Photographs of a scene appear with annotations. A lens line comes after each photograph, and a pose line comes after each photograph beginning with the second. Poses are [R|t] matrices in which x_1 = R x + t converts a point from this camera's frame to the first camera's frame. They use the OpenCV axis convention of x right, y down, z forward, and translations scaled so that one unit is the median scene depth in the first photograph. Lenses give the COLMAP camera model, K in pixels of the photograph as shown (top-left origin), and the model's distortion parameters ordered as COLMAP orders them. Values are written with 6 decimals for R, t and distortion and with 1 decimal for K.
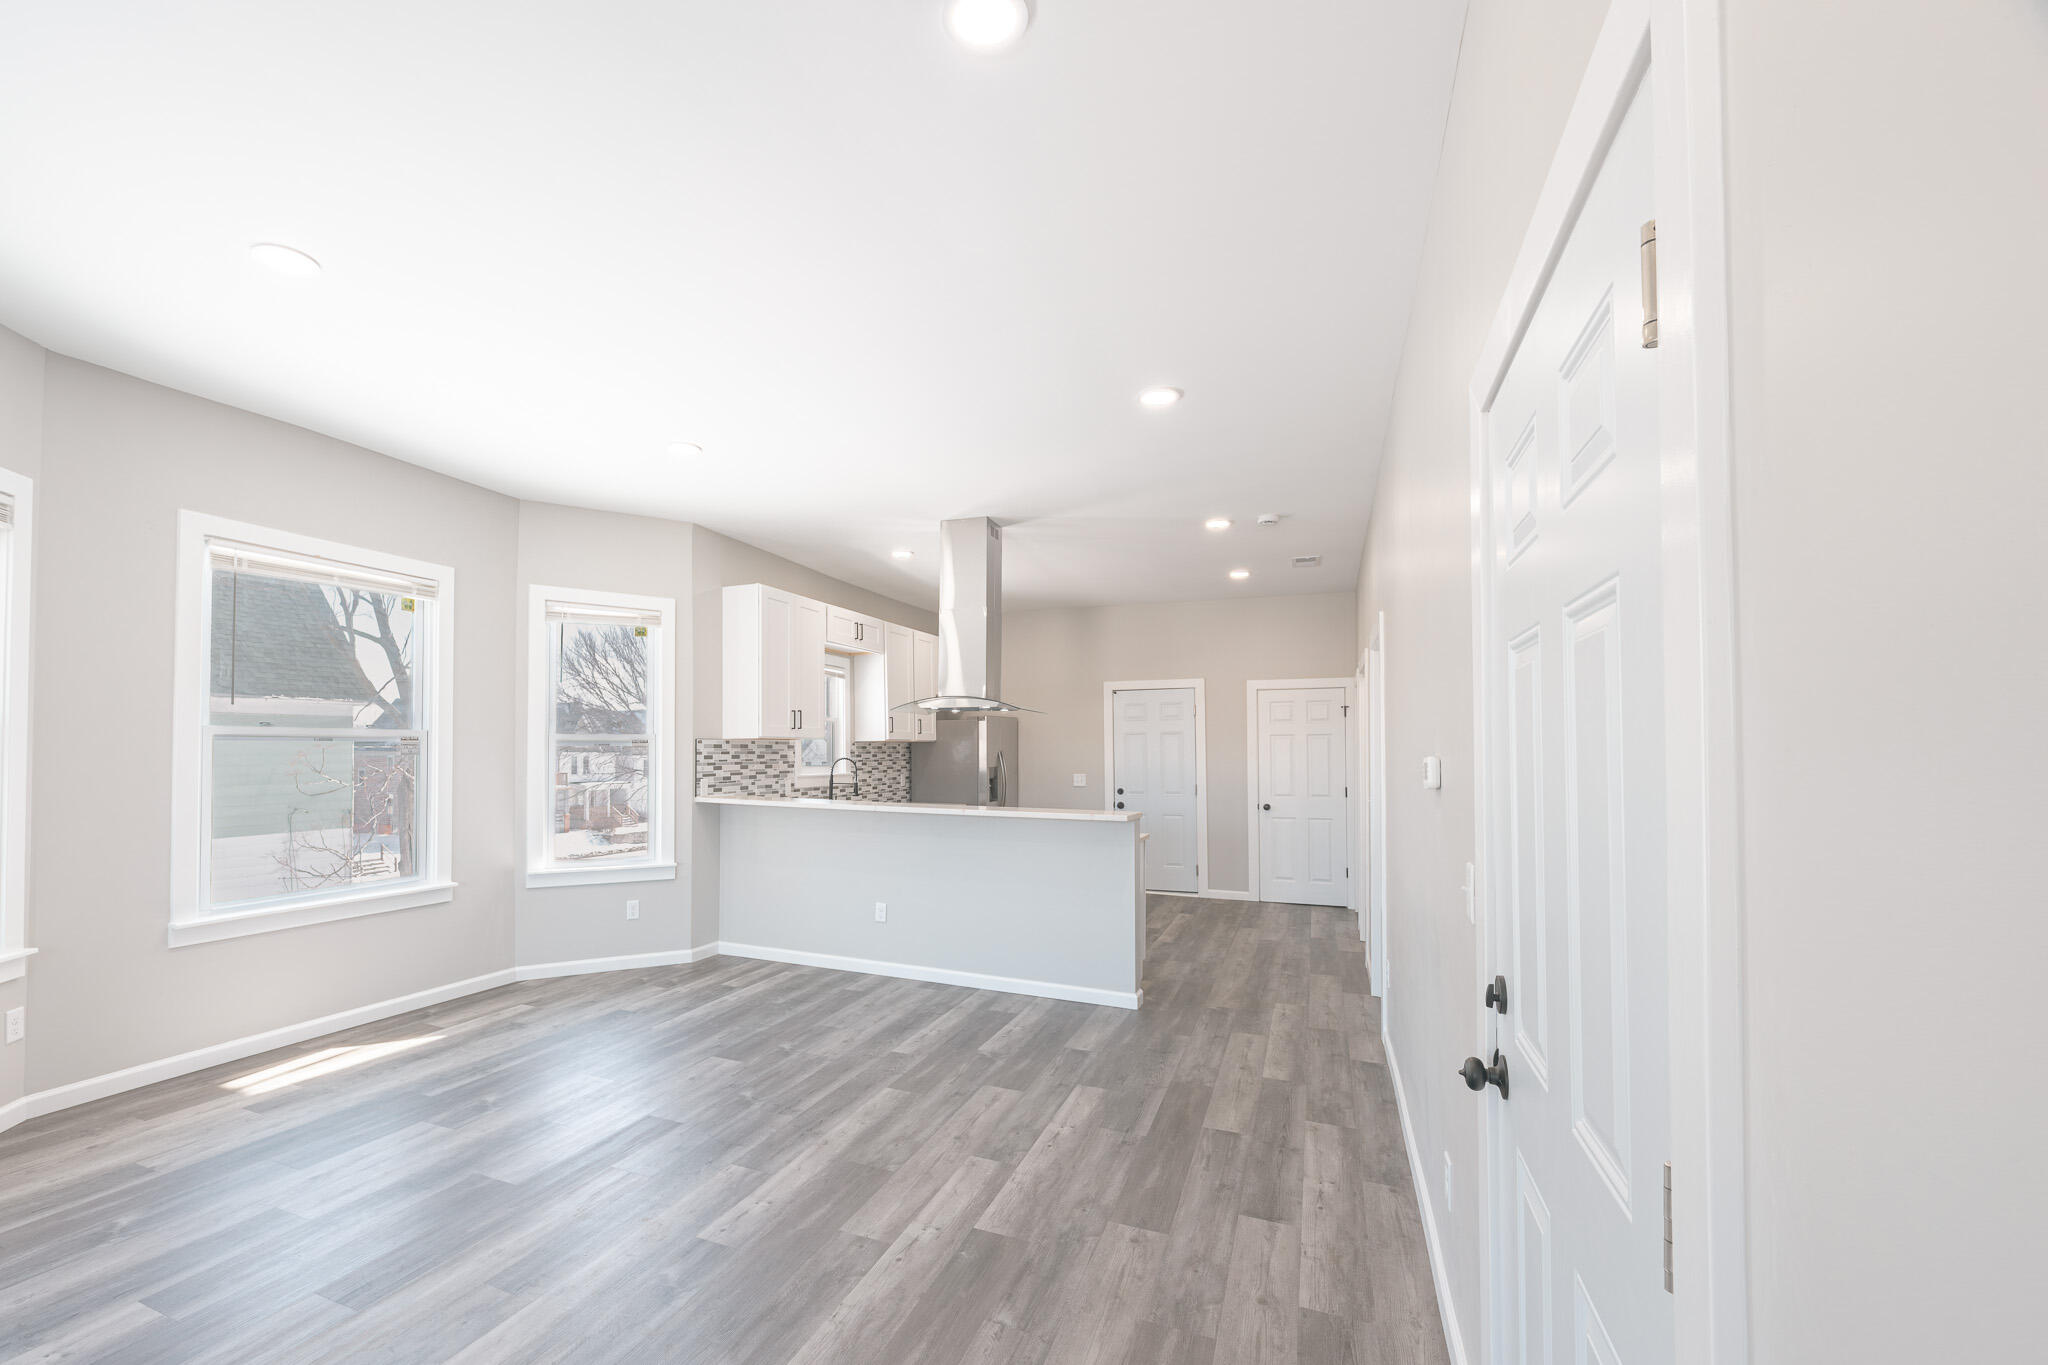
lens RADIAL K [[857.8, 0, 952.8], [0, 857.8, 728.4], [0, 0, 1]] dist [0.001596, 0.000032]
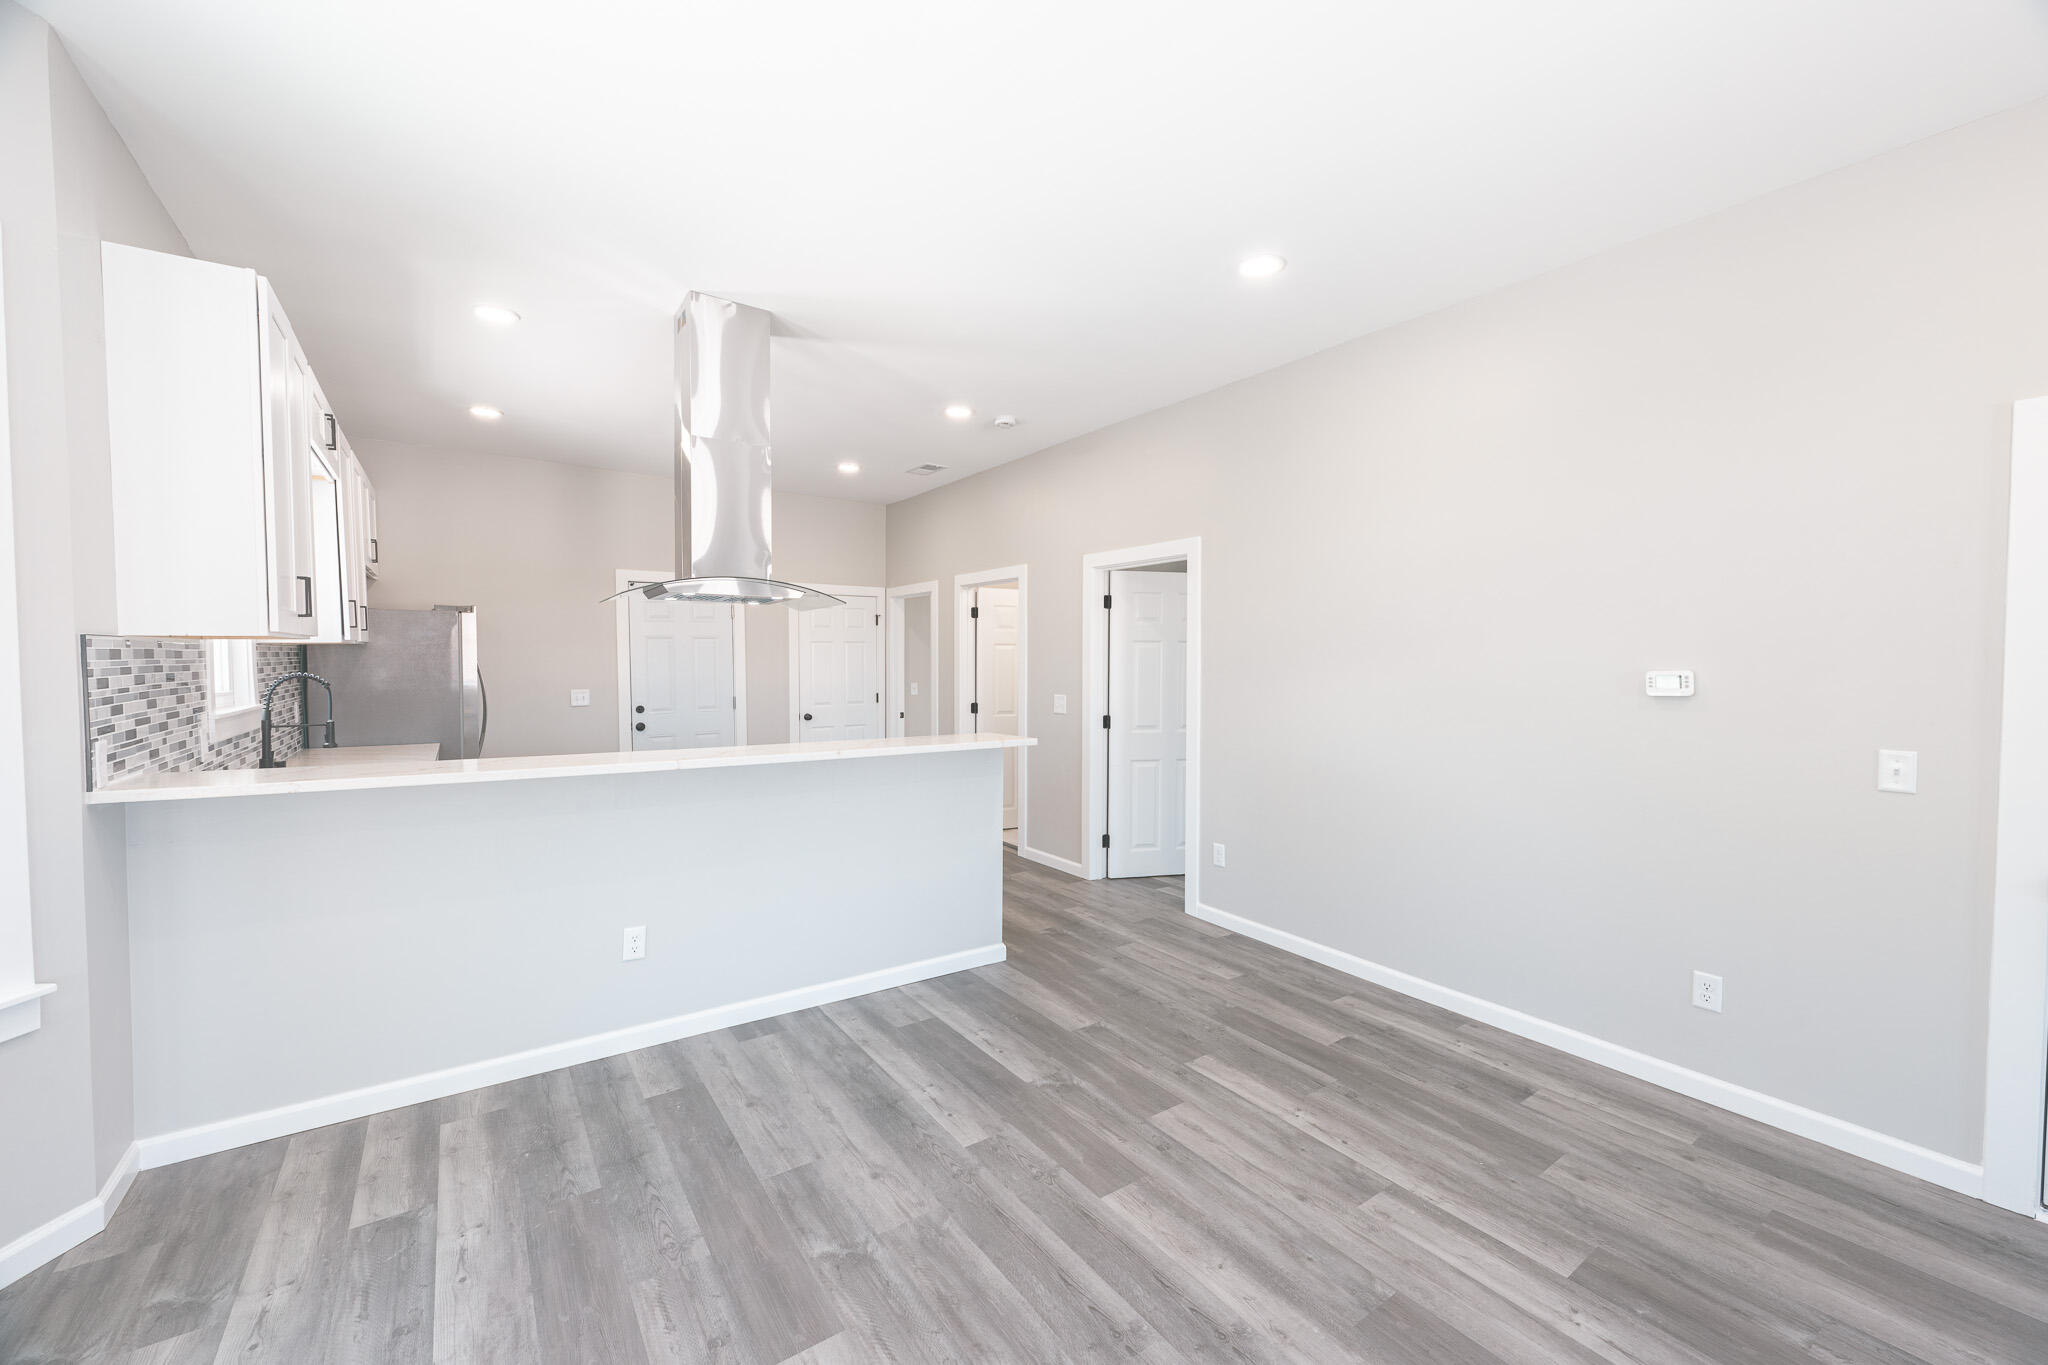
lens RADIAL K [[797.1, 0, 1020.9], [0, 797.1, 684.5], [0, 0, 1]] dist [-0.000027, -0.000007]
pose [[0.524625, -0.030091, 0.850802, -0.429626], [-0.024968, 0.998401, 0.050707, 0.007157], [-0.850967, -0.047845, 0.523035, 0.544602]]
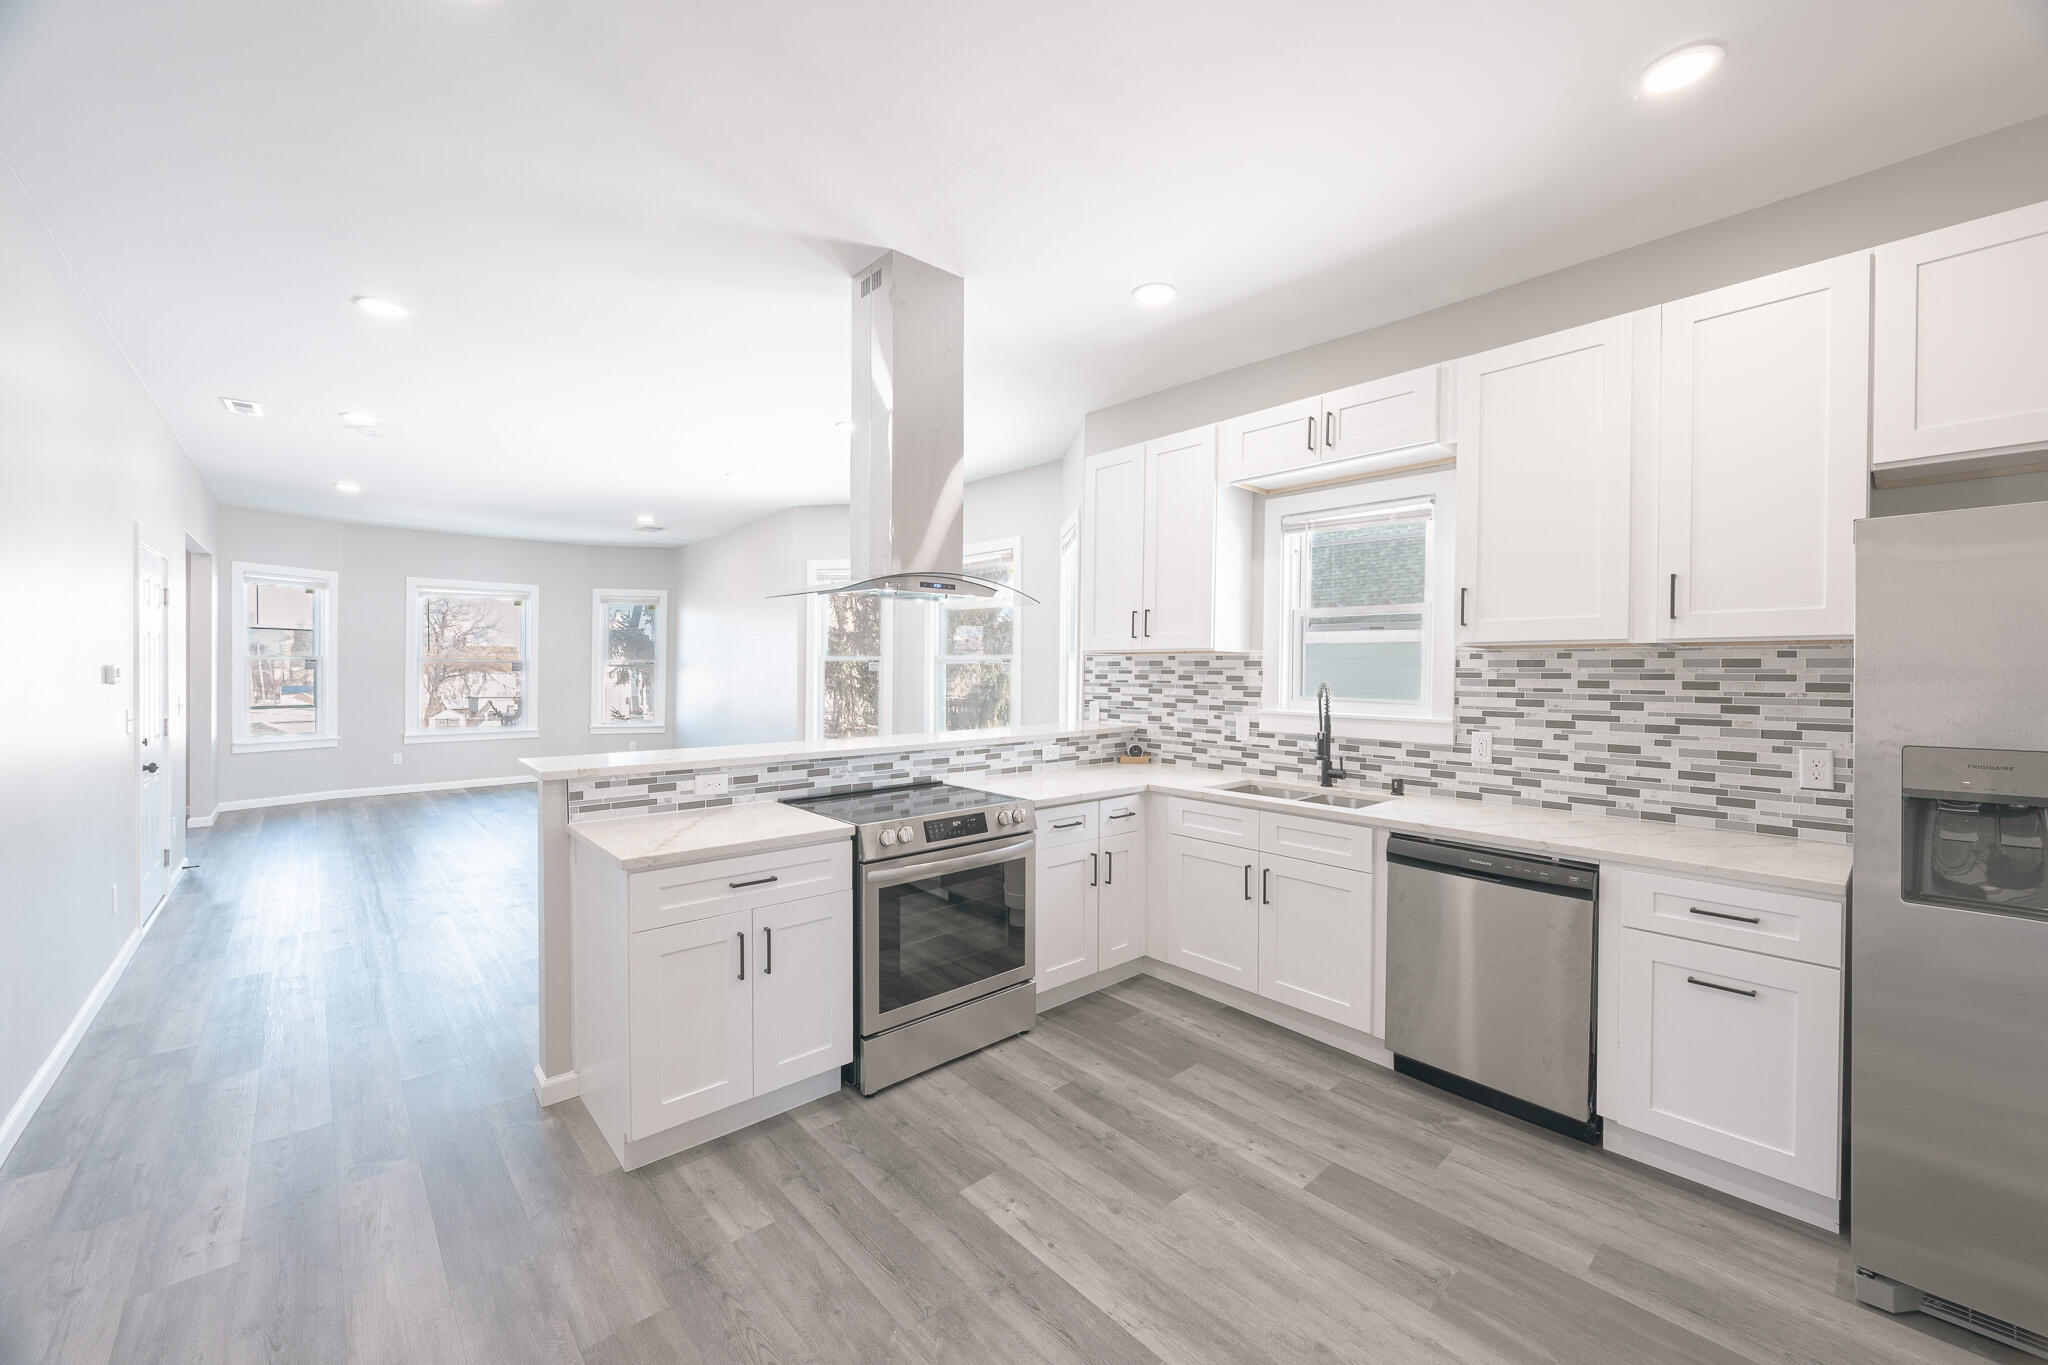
lens RADIAL K [[797.1, 0, 1022.7], [0, 797.1, 678.1], [0, 0, 1]] dist [-0.000027, -0.000007]
pose [[-0.424569, 0.004447, -0.905385, 0.544498], [0.015814, 0.999872, -0.002505, 0.041263], [0.905257, -0.015382, -0.424585, 1.465325]]
